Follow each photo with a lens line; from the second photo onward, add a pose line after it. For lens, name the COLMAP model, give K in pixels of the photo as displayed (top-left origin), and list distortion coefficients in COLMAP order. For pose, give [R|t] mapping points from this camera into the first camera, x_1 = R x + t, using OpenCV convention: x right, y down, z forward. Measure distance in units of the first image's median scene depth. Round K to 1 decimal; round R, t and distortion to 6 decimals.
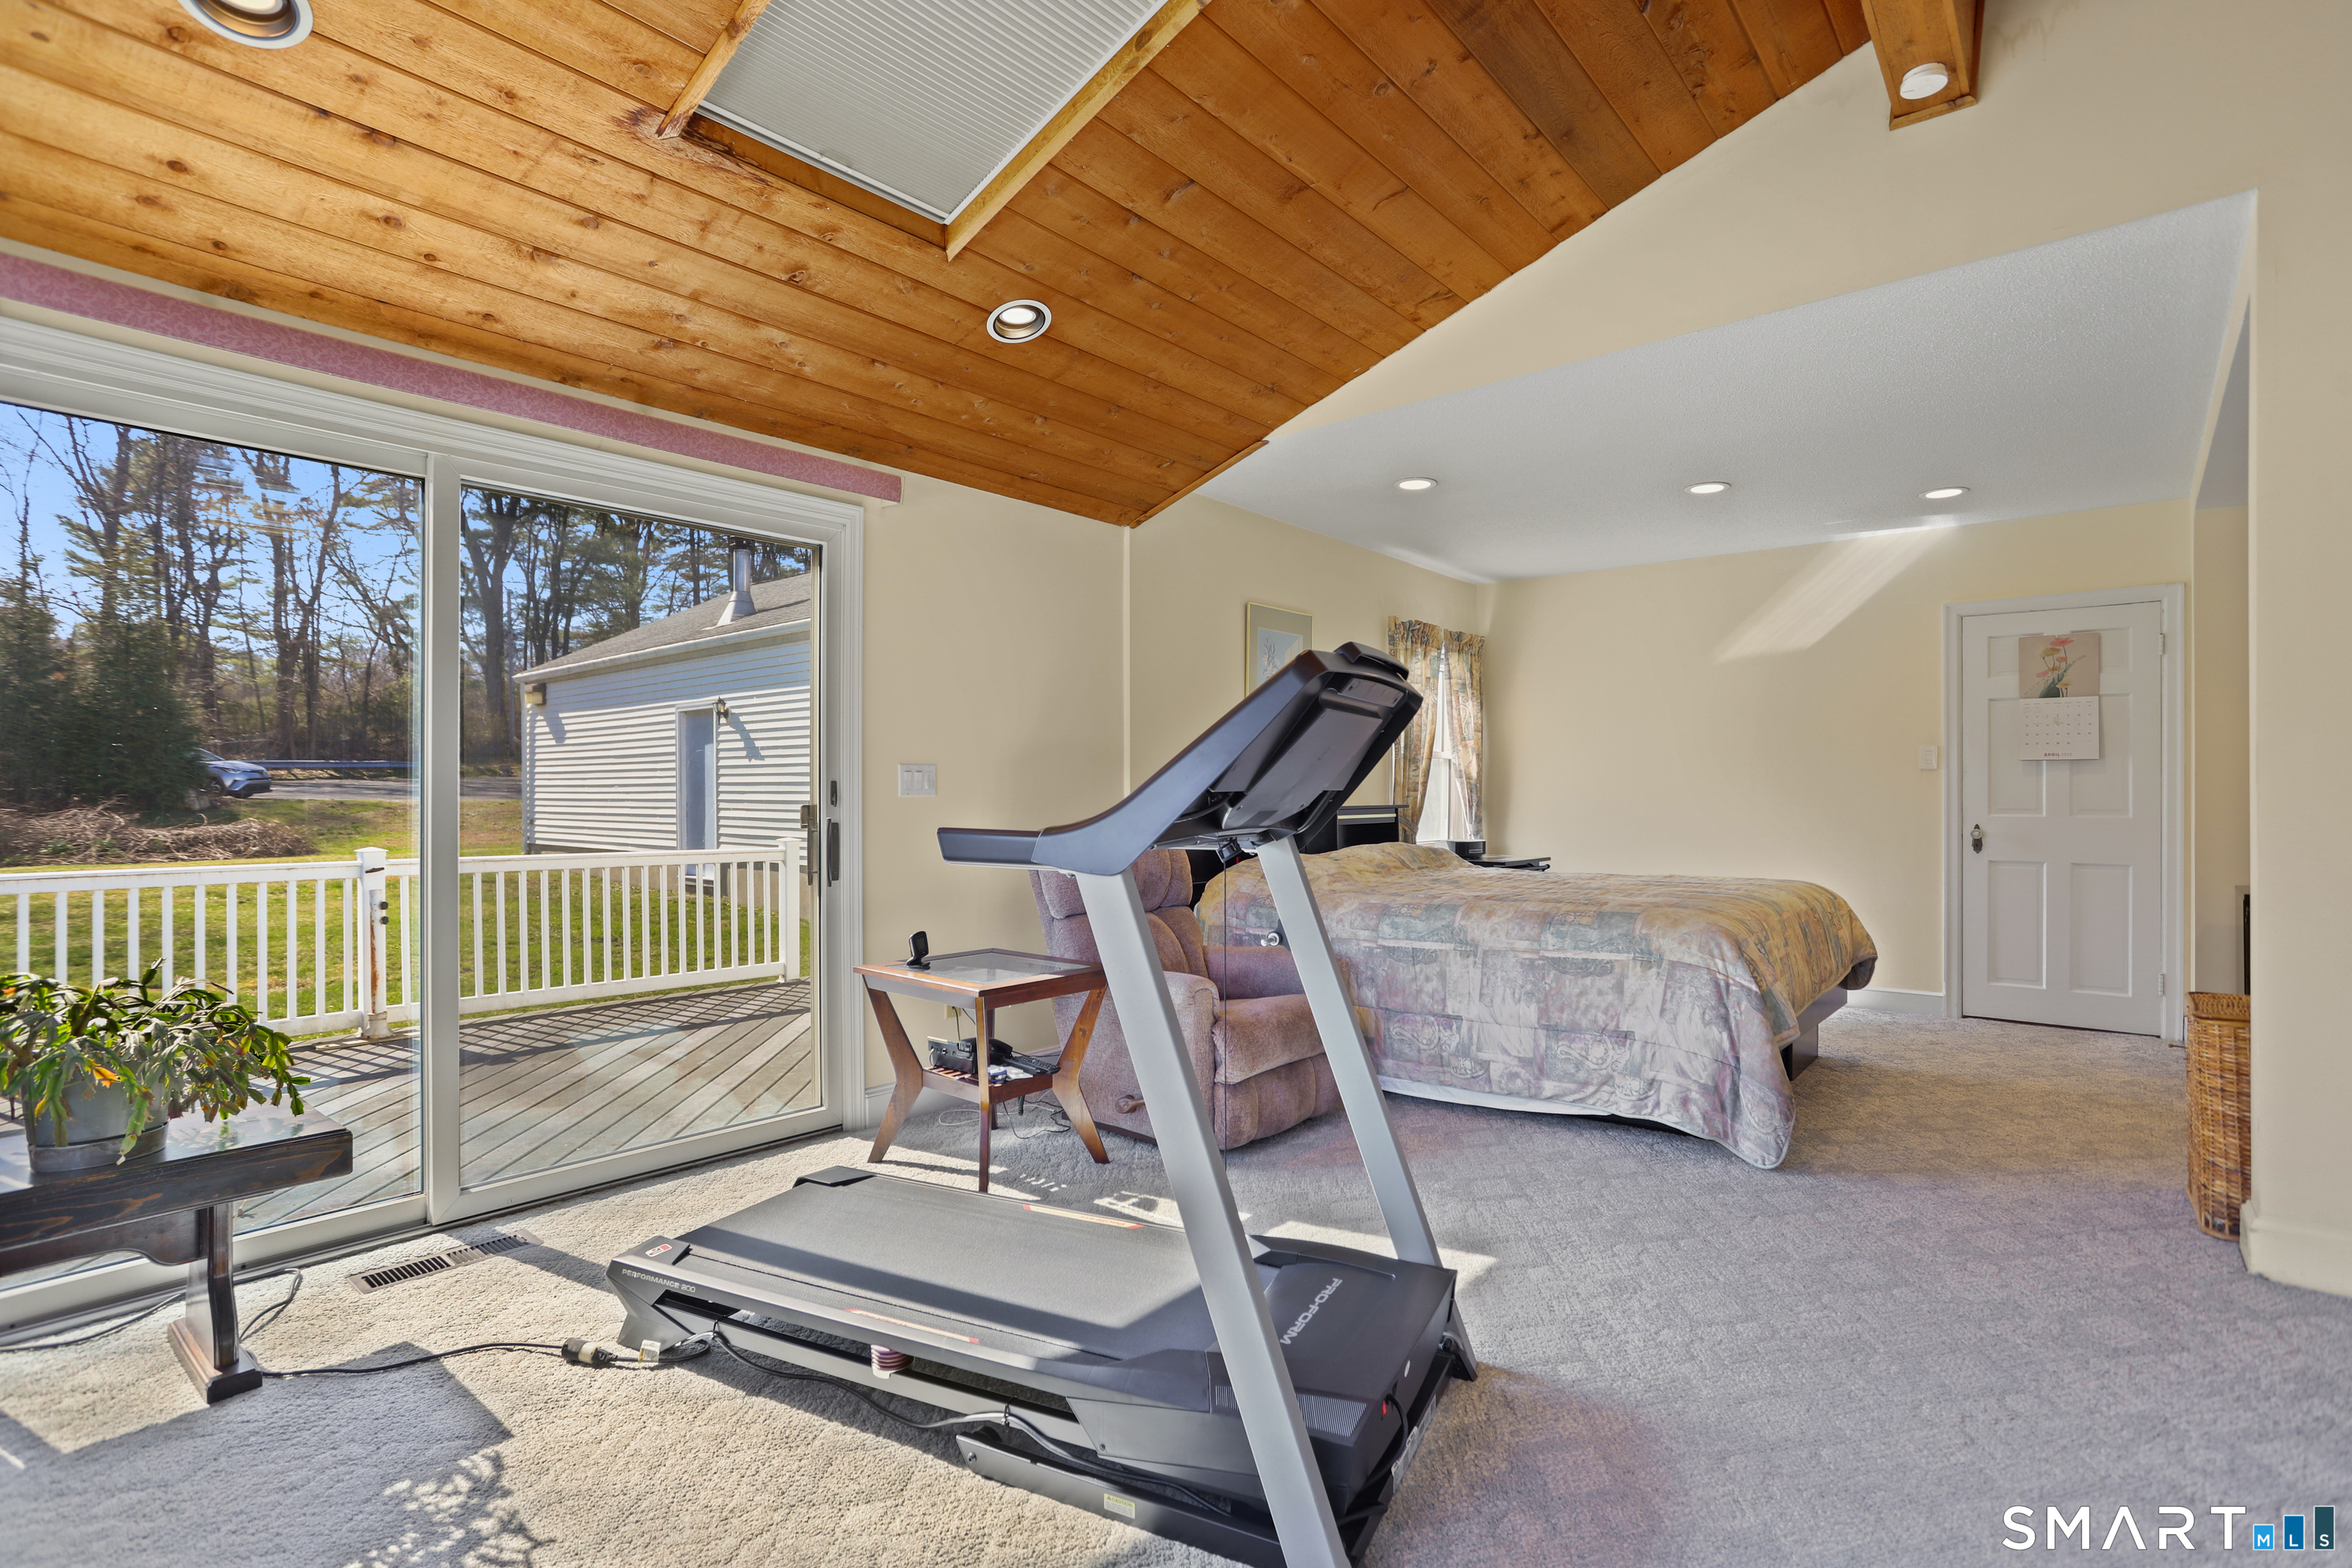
lens RADIAL K [[1135.7, 0, 1171.2], [0, 1135.7, 787.3], [0, 0, 1]] dist [-0.066647, 0.043811]
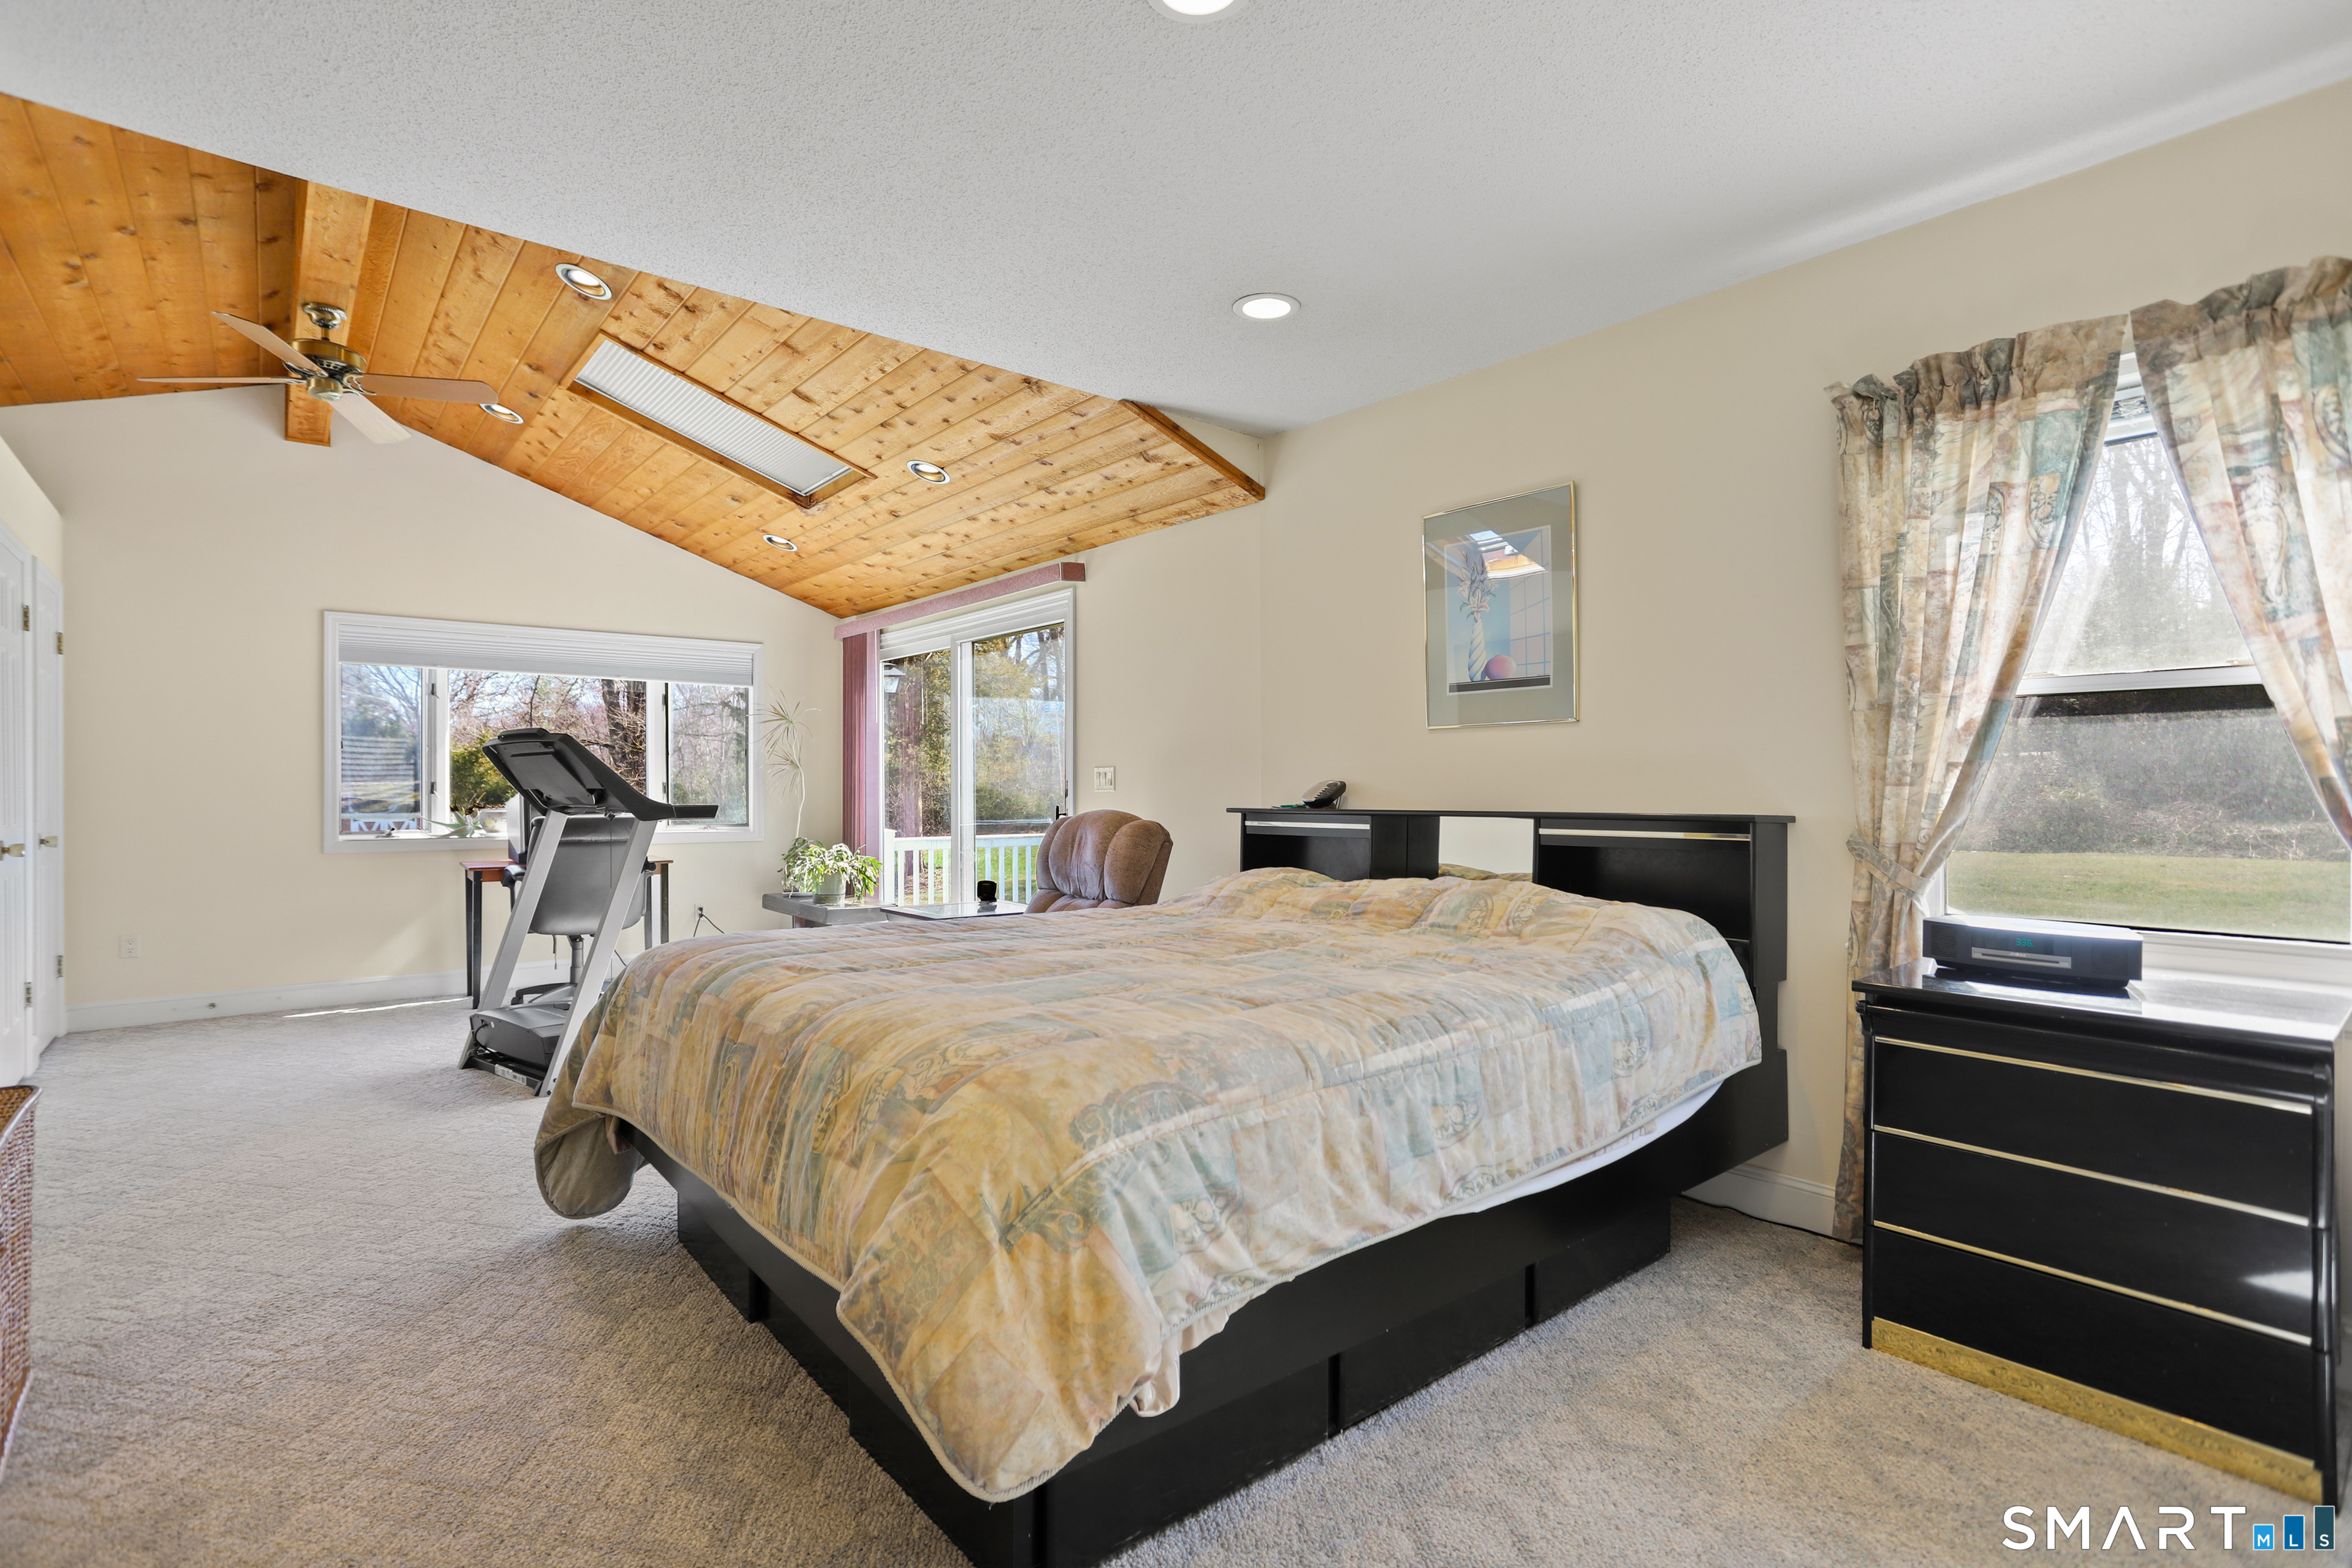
lens RADIAL K [[1135.7, 0, 1171.2], [0, 1135.7, 787.3], [0, 0, 1]] dist [-0.066647, 0.043811]
pose [[-0.170539, 0.002134, -0.985349, 1.150344], [0.004457, 0.999989, 0.001395, 0.001495], [0.985341, -0.004154, -0.170547, 1.414127]]
